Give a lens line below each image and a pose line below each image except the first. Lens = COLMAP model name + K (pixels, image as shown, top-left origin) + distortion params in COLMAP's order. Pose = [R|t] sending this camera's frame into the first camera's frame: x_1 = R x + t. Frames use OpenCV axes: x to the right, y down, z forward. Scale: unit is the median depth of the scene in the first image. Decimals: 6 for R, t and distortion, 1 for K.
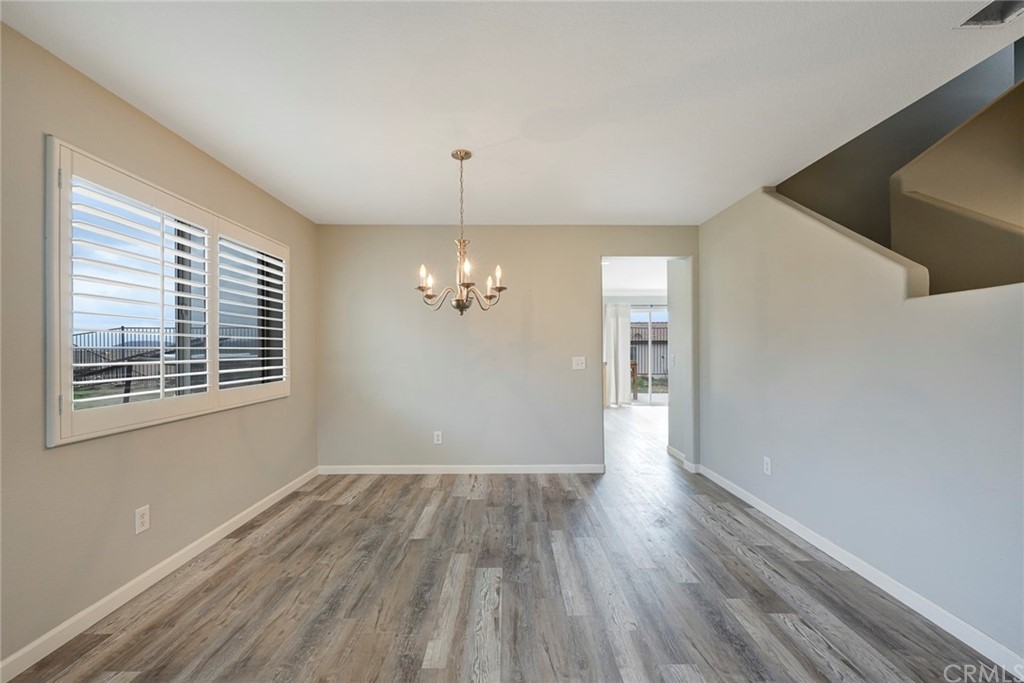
lens RADIAL K [[428.4, 0, 511.5], [0, 428.4, 346.0], [0, 0, 1]] dist [0.000010, -0.001069]
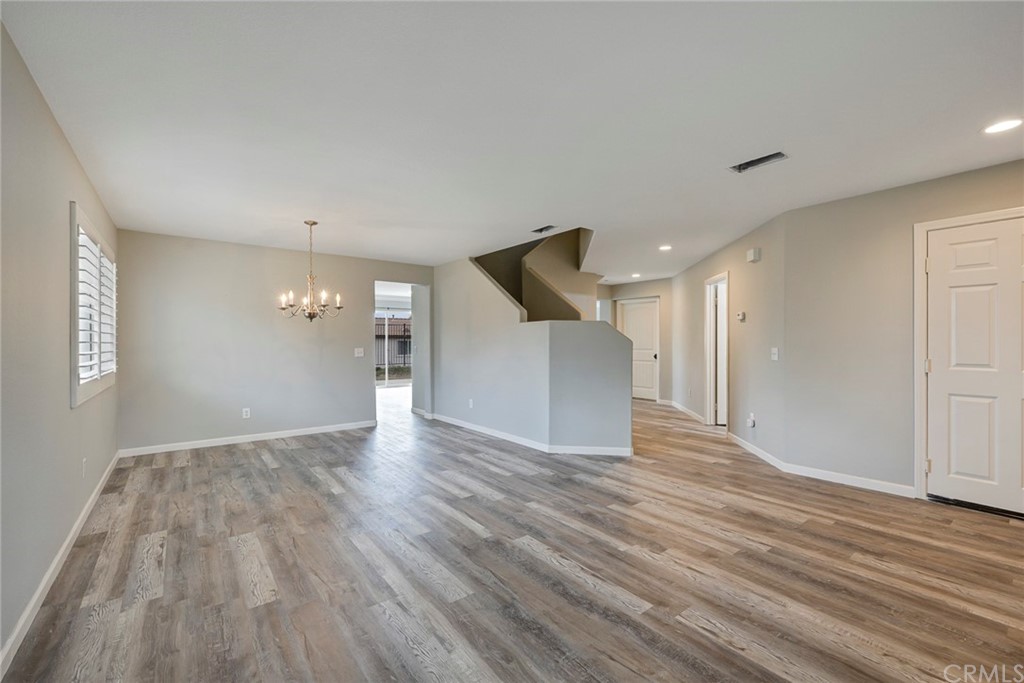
lens RADIAL K [[428.4, 0, 511.0], [0, 428.4, 340.8], [0, 0, 1]] dist [0.000010, -0.001069]
pose [[0.794871, 0.001555, 0.606776, -0.513761], [-0.002797, 0.999995, 0.001101, -0.005242], [-0.606772, -0.002572, 0.794872, -0.767909]]
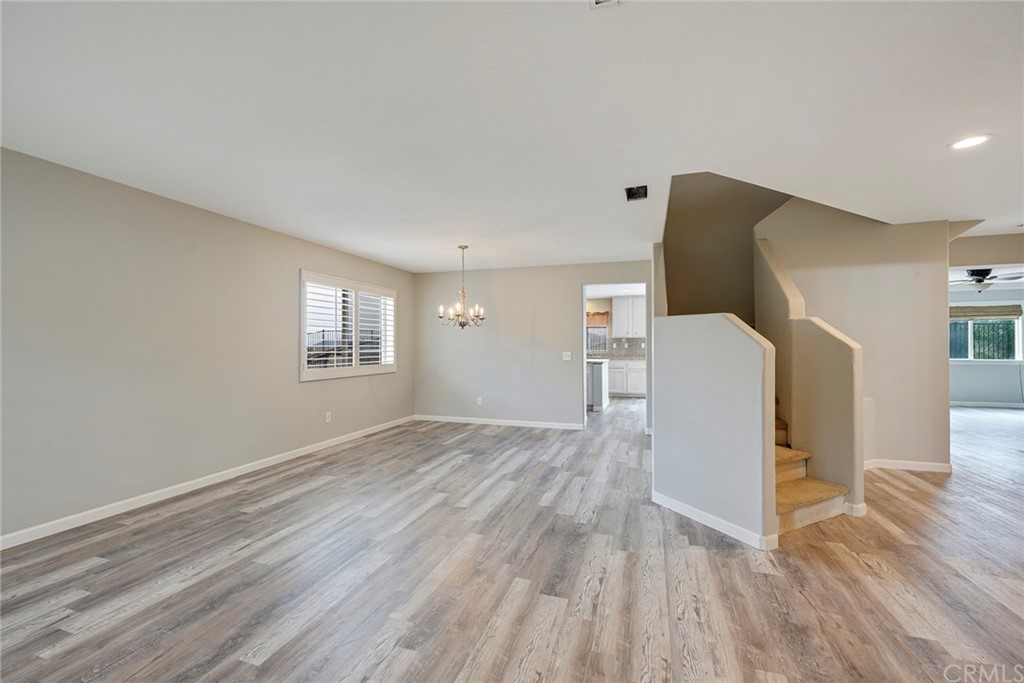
lens RADIAL K [[428.4, 0, 508.6], [0, 428.4, 340.1], [0, 0, 1]] dist [0.000010, -0.001069]
pose [[0.945748, -0.002386, -0.324891, 0.736901], [-0.000109, 0.999971, -0.007659, -0.008517], [0.324900, 0.007279, 0.945720, -0.797546]]
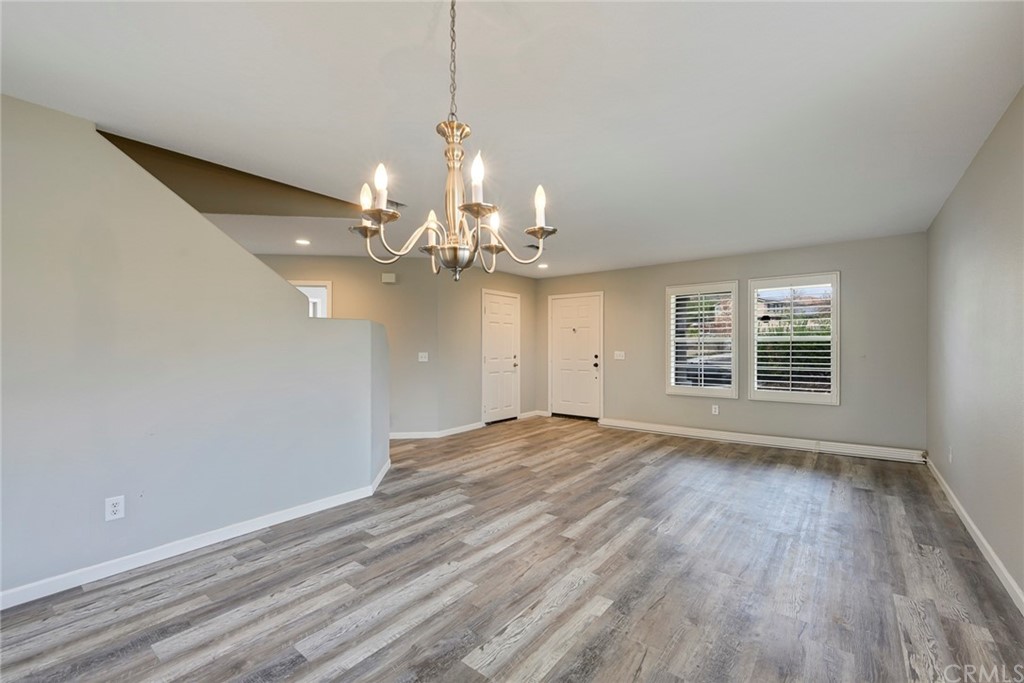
lens RADIAL K [[428.4, 0, 511.9], [0, 428.4, 345.6], [0, 0, 1]] dist [0.000010, -0.001069]
pose [[-0.781538, 0.008317, 0.623802, -0.490030], [0.002562, 0.999945, -0.010122, 0.009346], [-0.623852, -0.006312, -0.781517, 1.391234]]
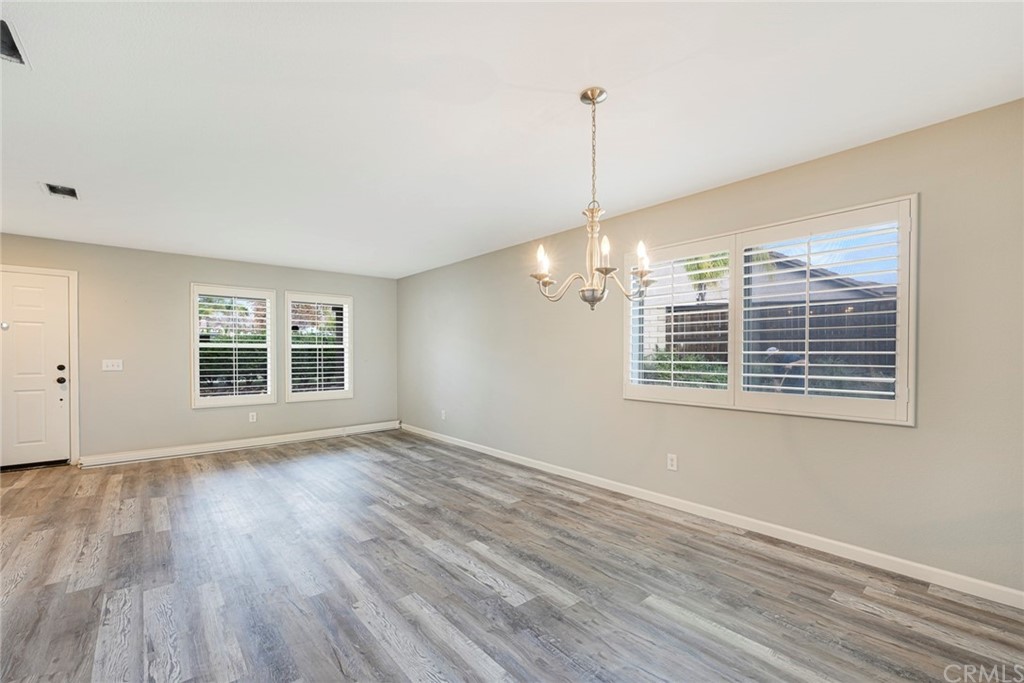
lens RADIAL K [[428.4, 0, 512.2], [0, 428.4, 363.4], [0, 0, 1]] dist [0.000010, -0.001069]
pose [[-0.764158, 0.018269, -0.644770, 0.495225], [0.005480, 0.999747, 0.021832, 0.005208], [0.645006, 0.013150, -0.764064, 1.533542]]
